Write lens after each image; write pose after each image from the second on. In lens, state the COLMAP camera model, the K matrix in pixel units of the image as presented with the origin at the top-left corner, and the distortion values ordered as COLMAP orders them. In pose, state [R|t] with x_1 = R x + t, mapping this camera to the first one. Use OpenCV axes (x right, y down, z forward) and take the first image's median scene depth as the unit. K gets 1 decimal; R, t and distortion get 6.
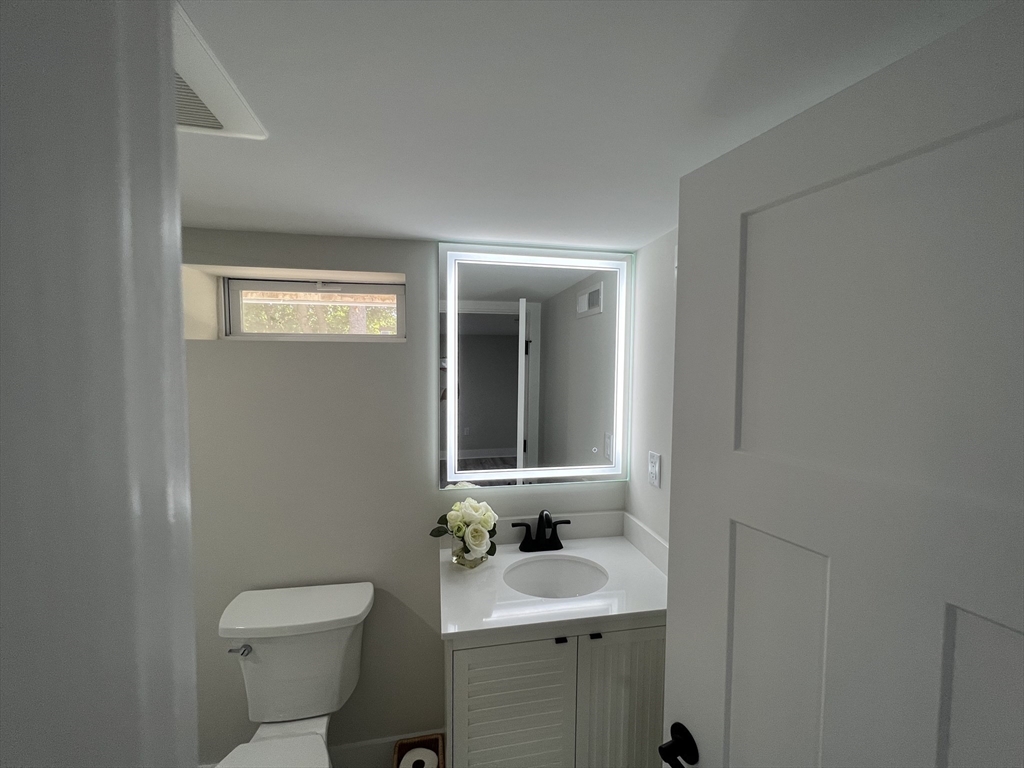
lens RADIAL K [[408.3, 0, 509.6], [0, 408.3, 384.9], [0, 0, 1]] dist [-0.003749, -0.000051]
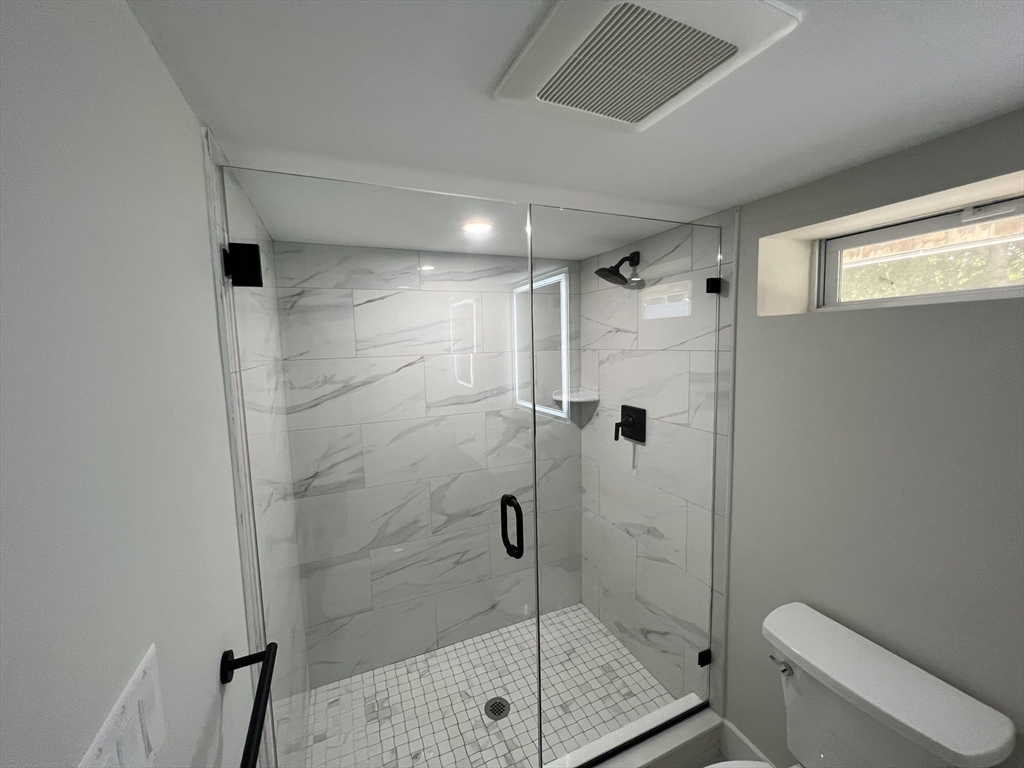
lens RADIAL K [[408.3, 0, 508.6], [0, 408.3, 383.1], [0, 0, 1]] dist [-0.003749, -0.000051]
pose [[0.226620, 0.076639, -0.970963, 0.012183], [-0.021867, 0.997048, 0.073595, -0.009631], [0.973738, 0.004554, 0.227627, 0.157689]]
